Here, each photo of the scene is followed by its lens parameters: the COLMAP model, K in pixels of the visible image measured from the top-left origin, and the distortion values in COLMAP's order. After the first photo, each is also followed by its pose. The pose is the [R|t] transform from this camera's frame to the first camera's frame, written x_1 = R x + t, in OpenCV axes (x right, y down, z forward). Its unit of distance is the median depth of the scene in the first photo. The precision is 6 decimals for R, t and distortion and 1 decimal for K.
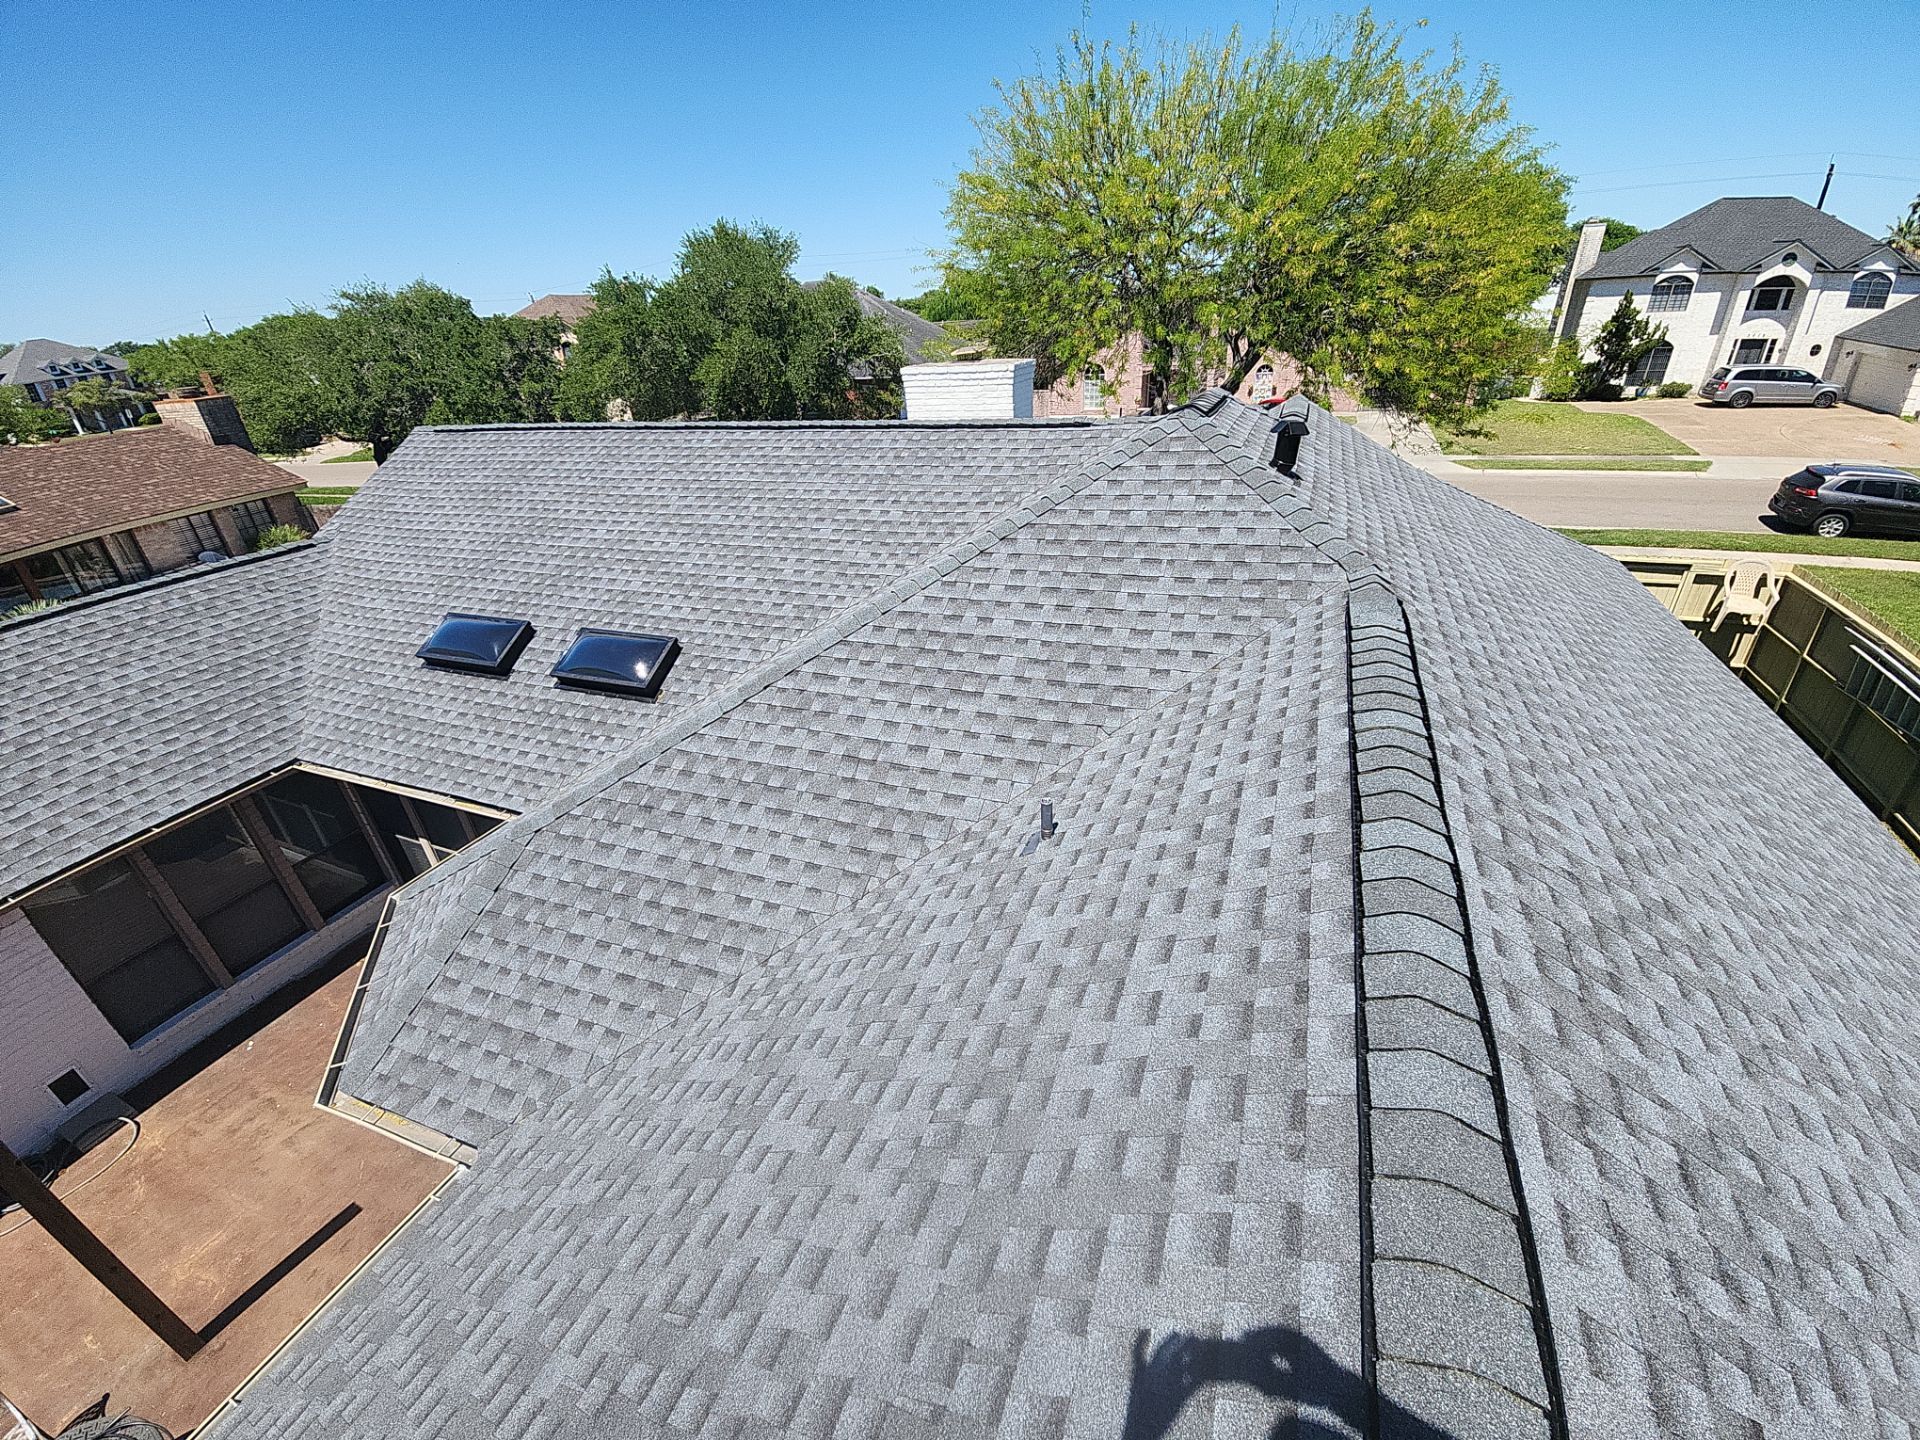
lens RADIAL K [[781.6, 0, 963.6], [0, 781.6, 718.3], [0, 0, 1]] dist [0.020912, -0.013368]
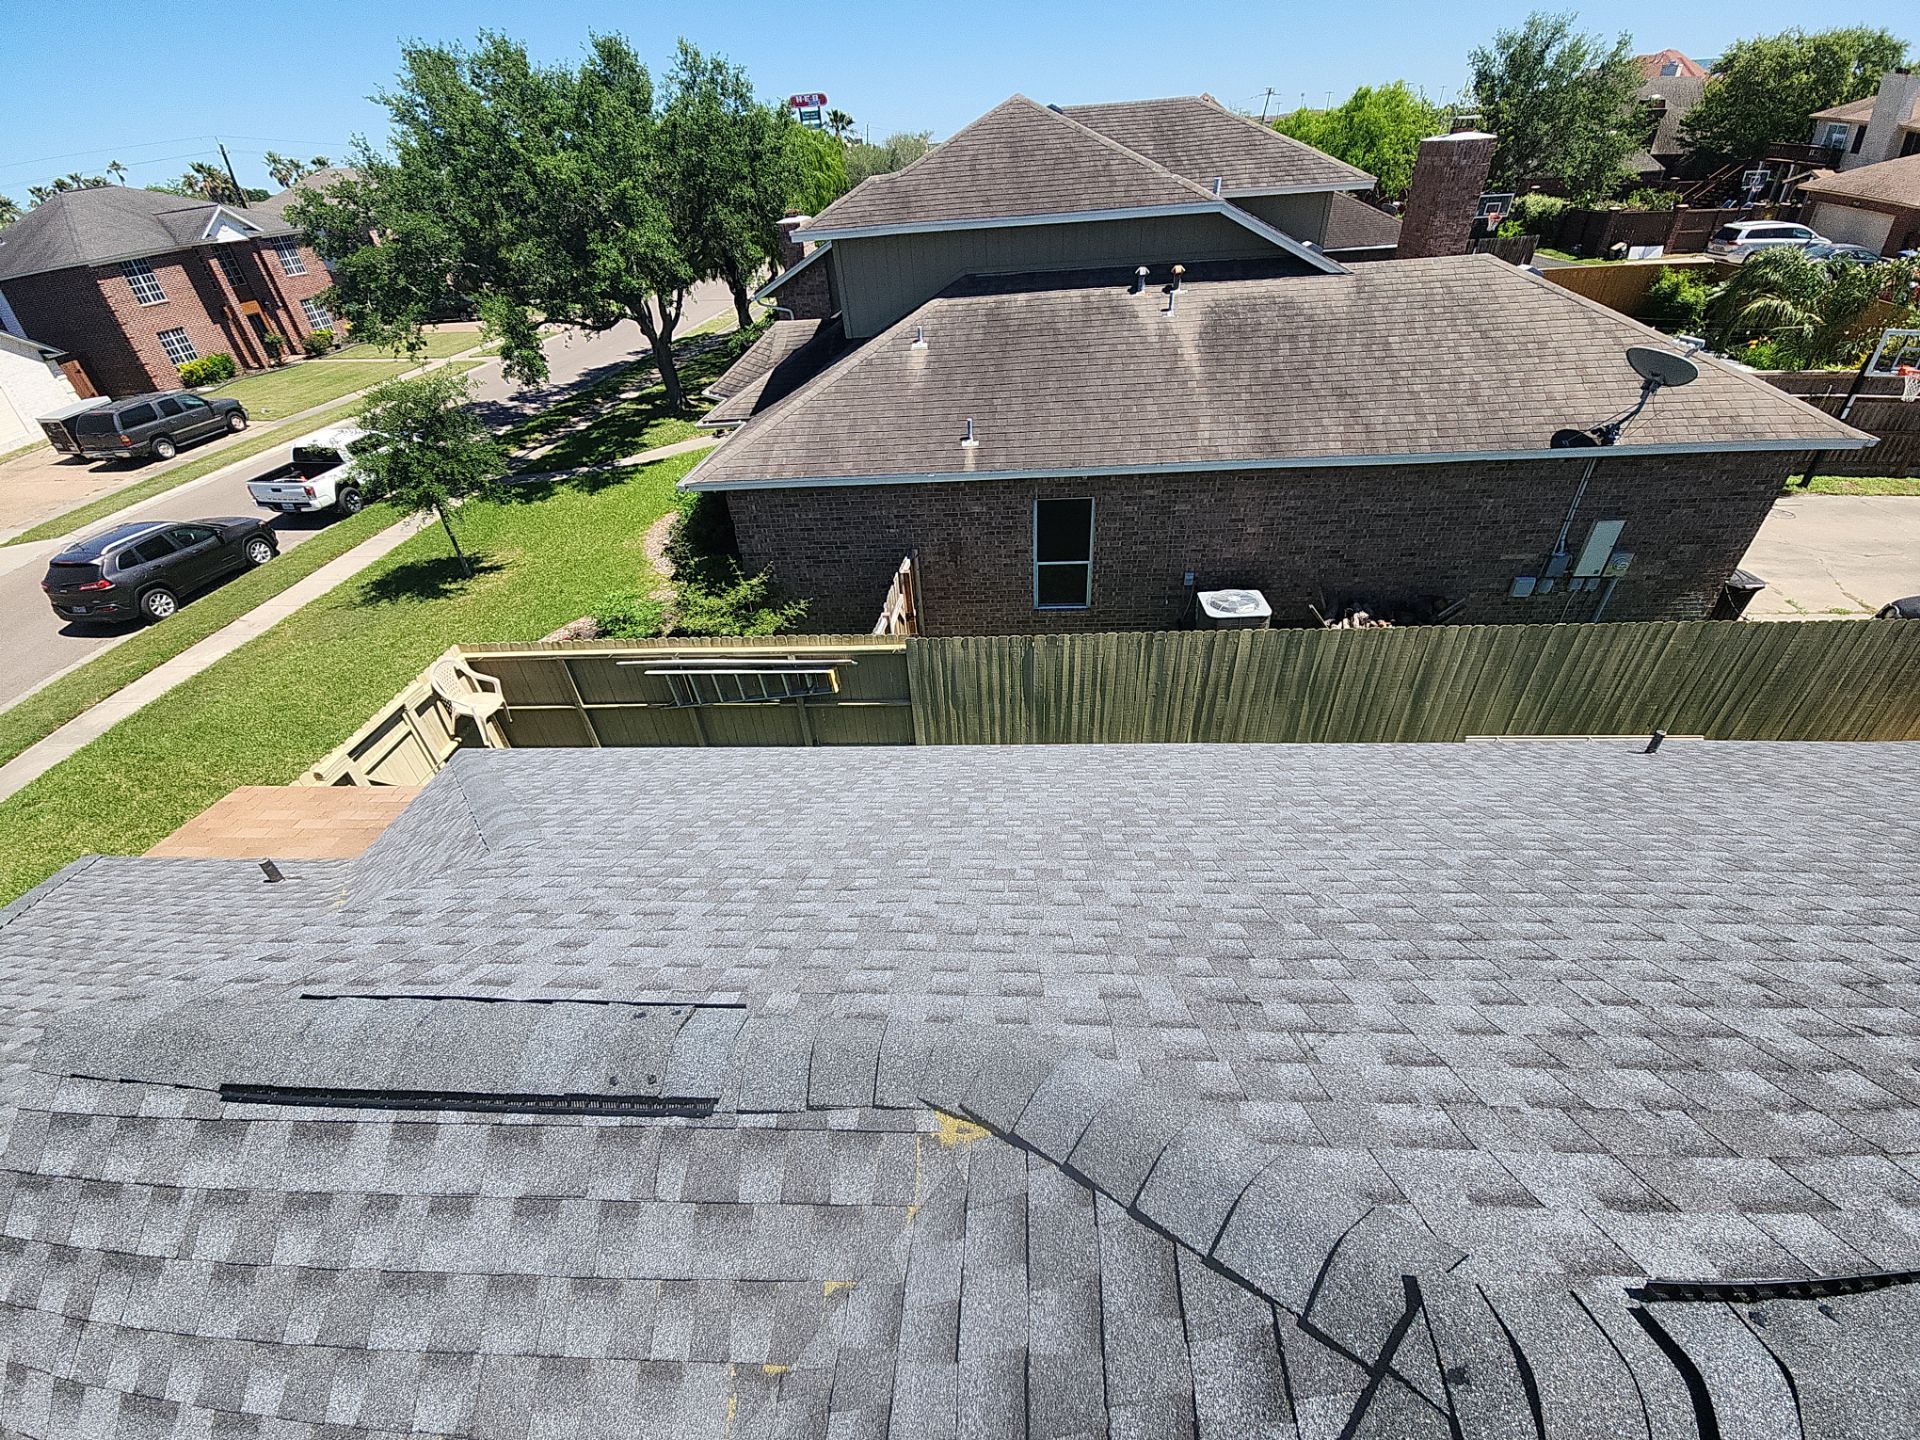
lens RADIAL K [[781.6, 0, 963.6], [0, 781.6, 718.3], [0, 0, 1]] dist [0.020912, -0.013368]
pose [[-0.304546, -0.491161, 0.816096, 0.137465], [0.512156, 0.637956, 0.575073, -0.294353], [-0.803087, 0.593104, 0.057264, 0.474126]]
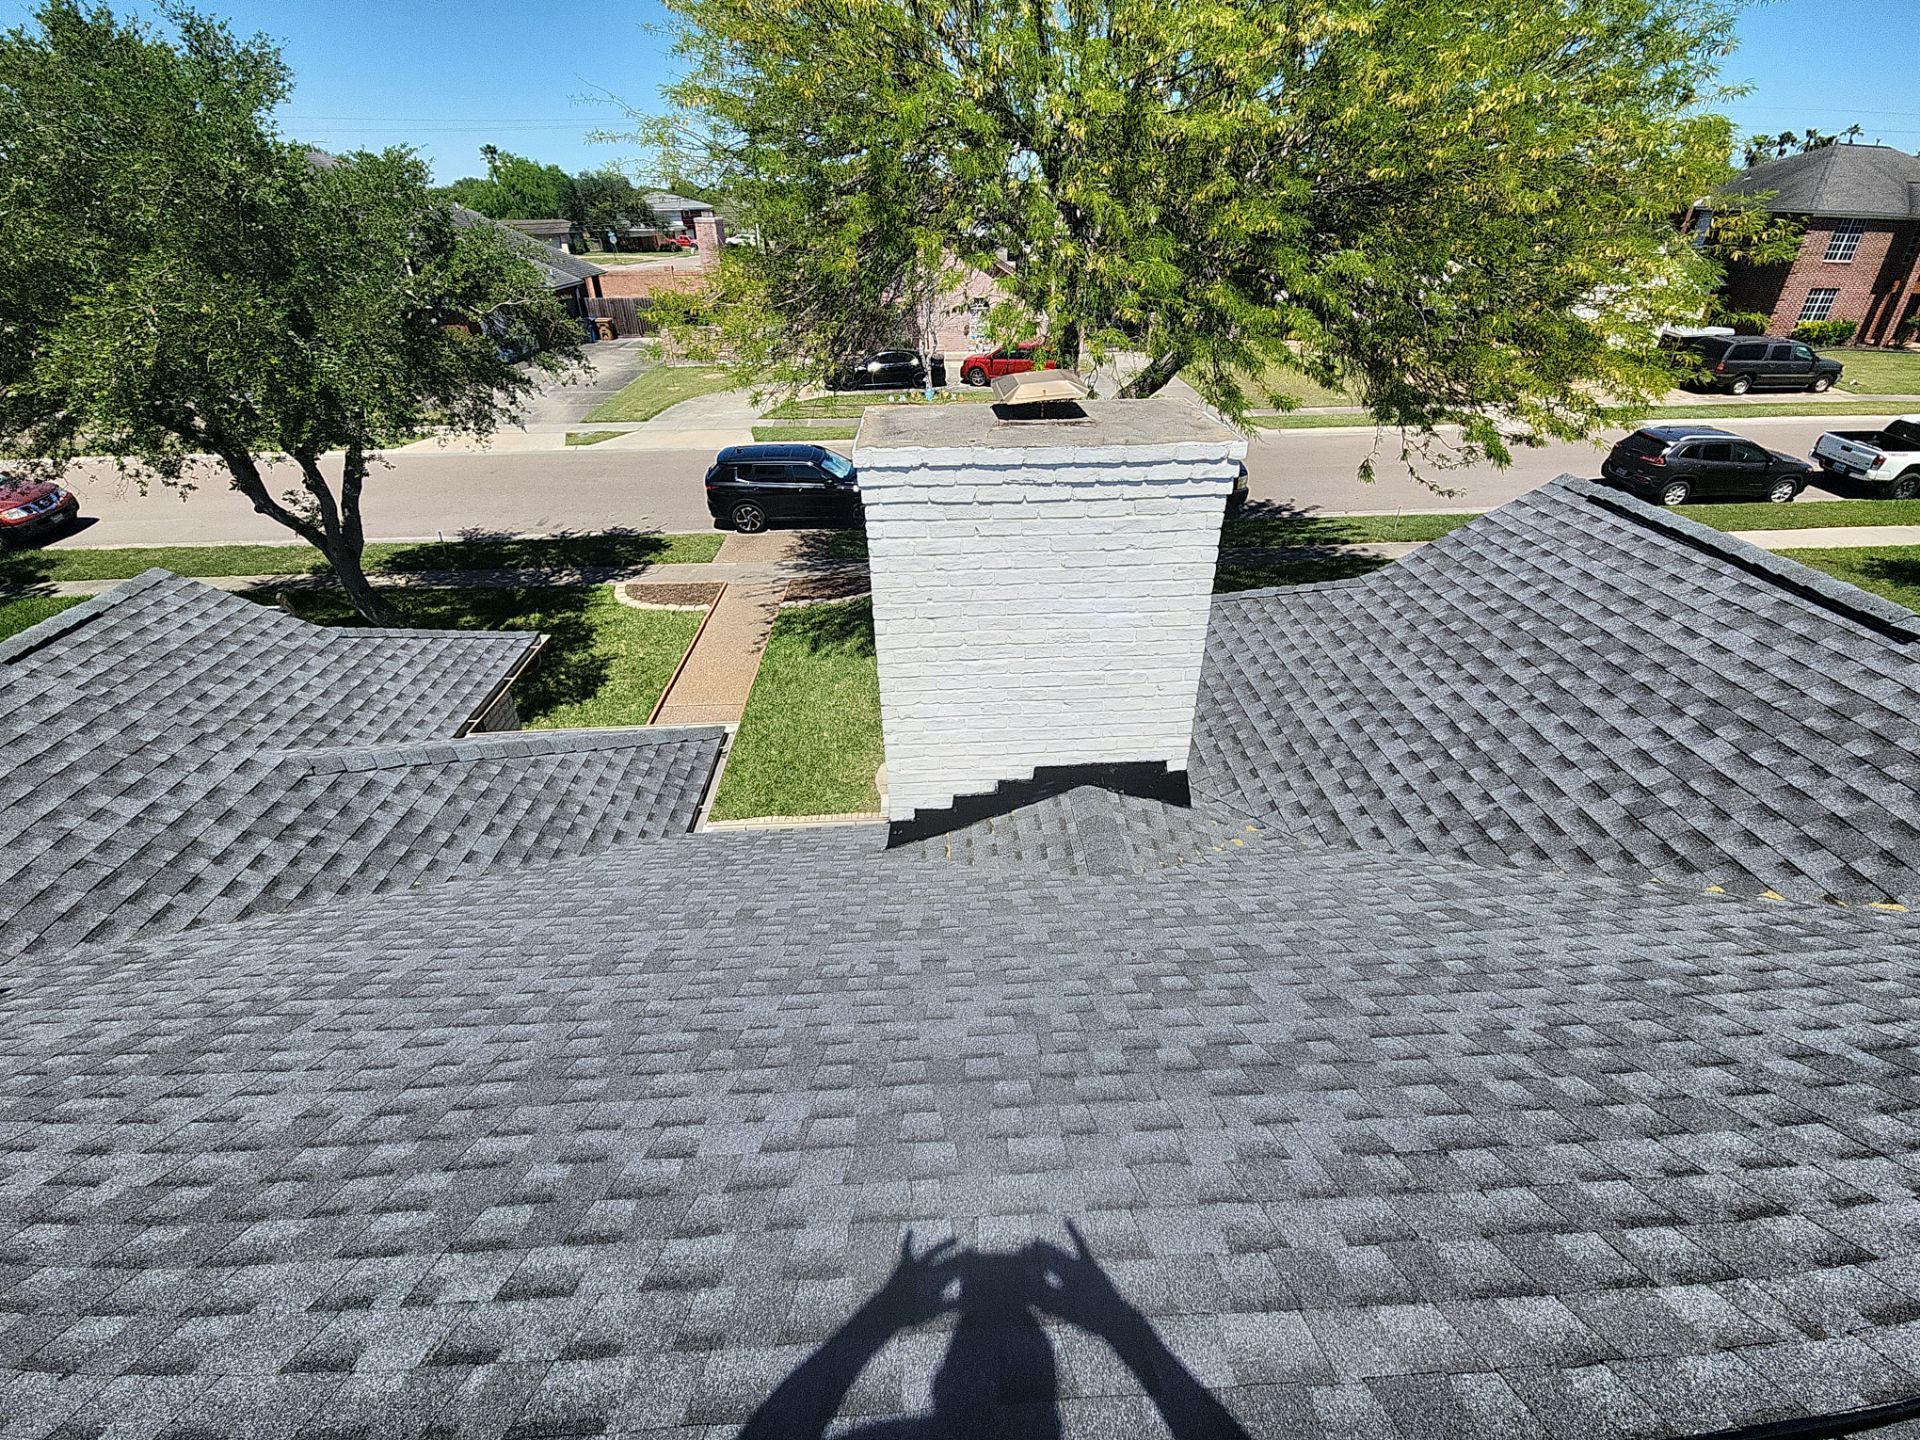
lens RADIAL K [[840.5, 0, 956.9], [0, 840.5, 671.7], [0, 0, 1]] dist [0.030403, -0.020045]
pose [[0.903690, -0.164869, 0.395175, -0.153952], [0.159478, 0.986096, 0.046709, -0.306729], [-0.397381, 0.020812, 0.917418, 0.569703]]
